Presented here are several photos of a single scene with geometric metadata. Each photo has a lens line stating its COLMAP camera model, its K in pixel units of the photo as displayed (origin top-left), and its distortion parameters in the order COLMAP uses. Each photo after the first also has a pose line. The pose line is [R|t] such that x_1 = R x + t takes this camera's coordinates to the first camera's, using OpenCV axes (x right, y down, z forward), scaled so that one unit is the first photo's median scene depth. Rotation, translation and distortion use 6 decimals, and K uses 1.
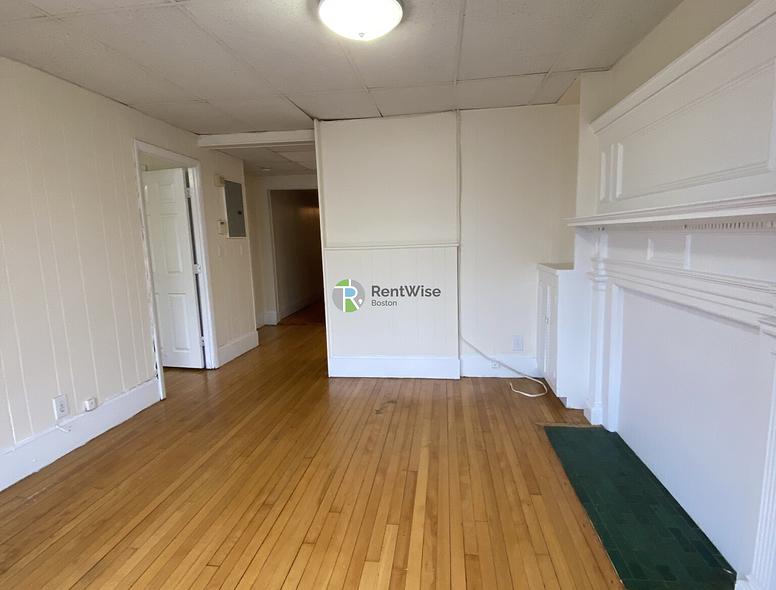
lens RADIAL K [[420.8, 0, 390.3], [0, 420.8, 293.4], [0, 0, 1]] dist [0.061458, -0.058904]
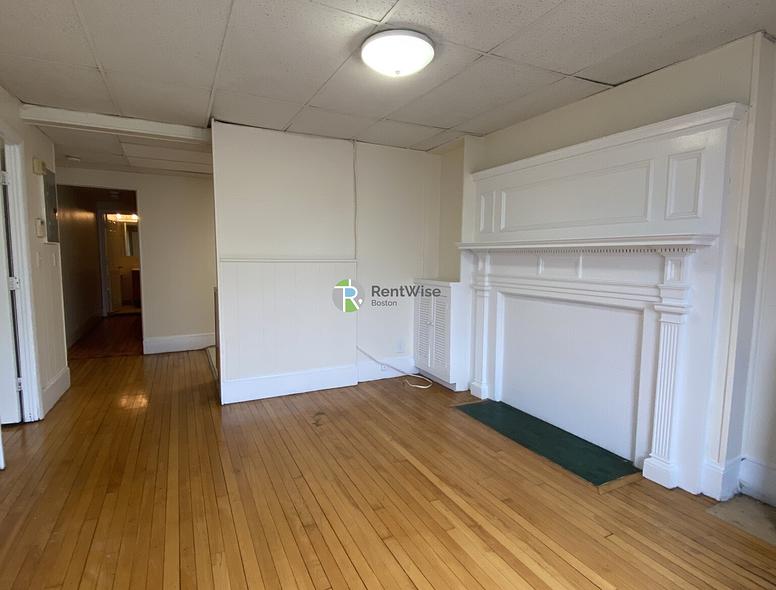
lens RADIAL K [[420.8, 0, 390.3], [0, 420.8, 293.4], [0, 0, 1]] dist [0.061458, -0.058904]
pose [[0.821847, -0.012493, 0.569571, -0.497210], [0.042083, 0.998360, -0.038825, 0.020008], [-0.568152, 0.055877, 0.821024, 0.070767]]
